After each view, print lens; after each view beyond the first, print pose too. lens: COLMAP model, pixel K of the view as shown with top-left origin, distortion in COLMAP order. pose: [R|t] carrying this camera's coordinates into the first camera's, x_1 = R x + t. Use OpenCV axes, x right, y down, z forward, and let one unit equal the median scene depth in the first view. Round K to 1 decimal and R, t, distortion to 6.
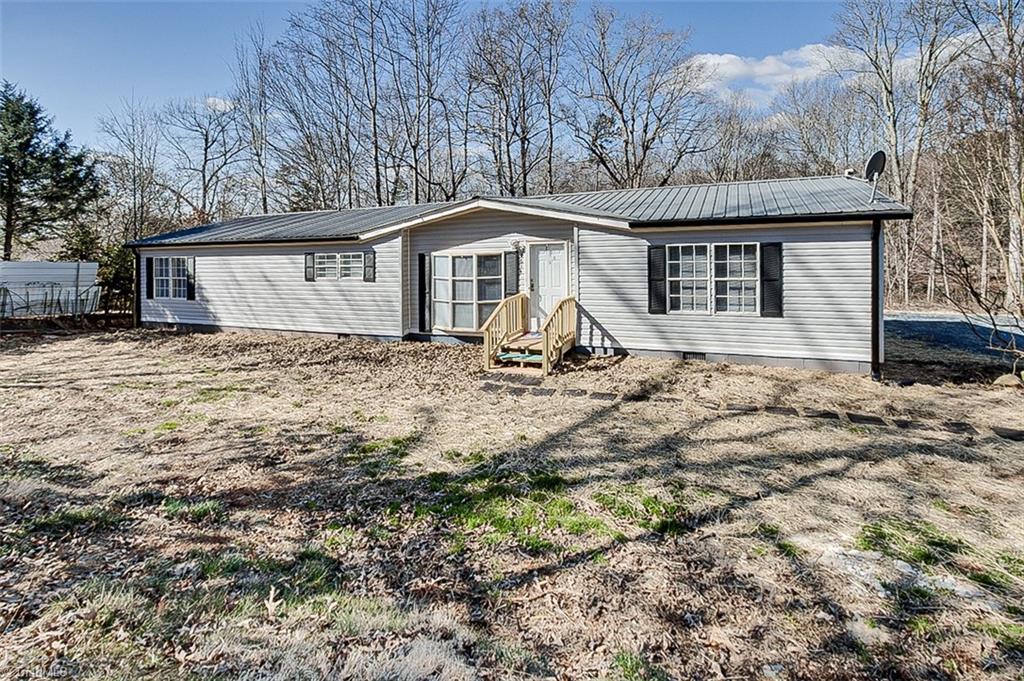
lens RADIAL K [[493.7, 0, 502.0], [0, 493.7, 244.8], [0, 0, 1]] dist [-0.006608, 0.002142]
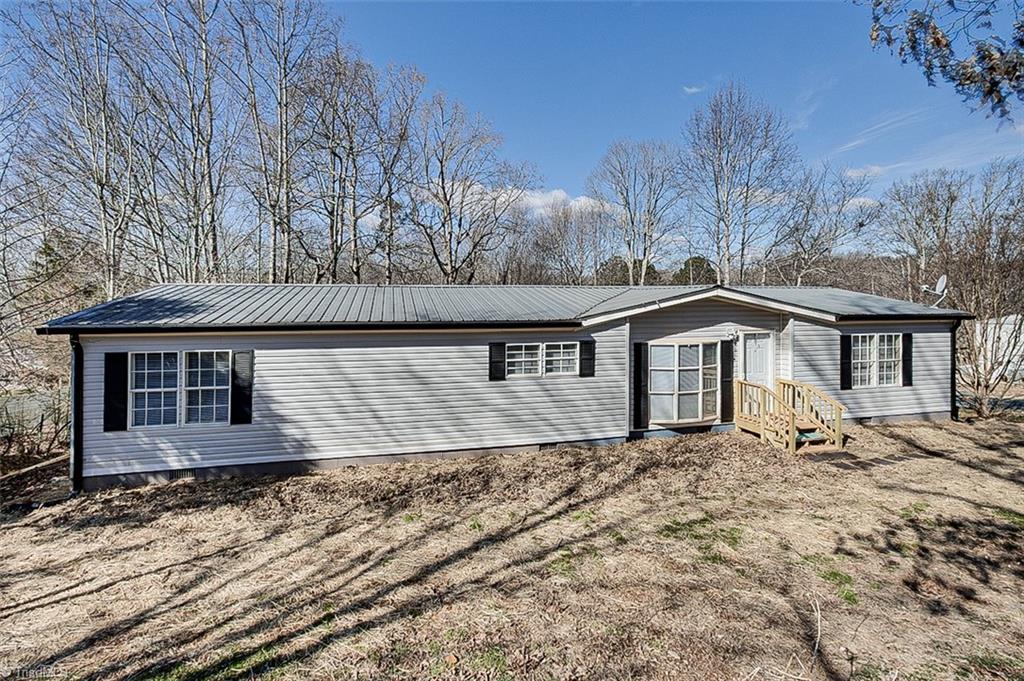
lens RADIAL K [[493.7, 0, 553.8], [0, 493.7, 328.0], [0, 0, 1]] dist [-0.006608, 0.002142]
pose [[0.800660, 0.012165, 0.598995, -0.893067], [-0.004582, 0.999889, -0.014183, 0.004723], [-0.599101, 0.008611, 0.800627, 0.391344]]
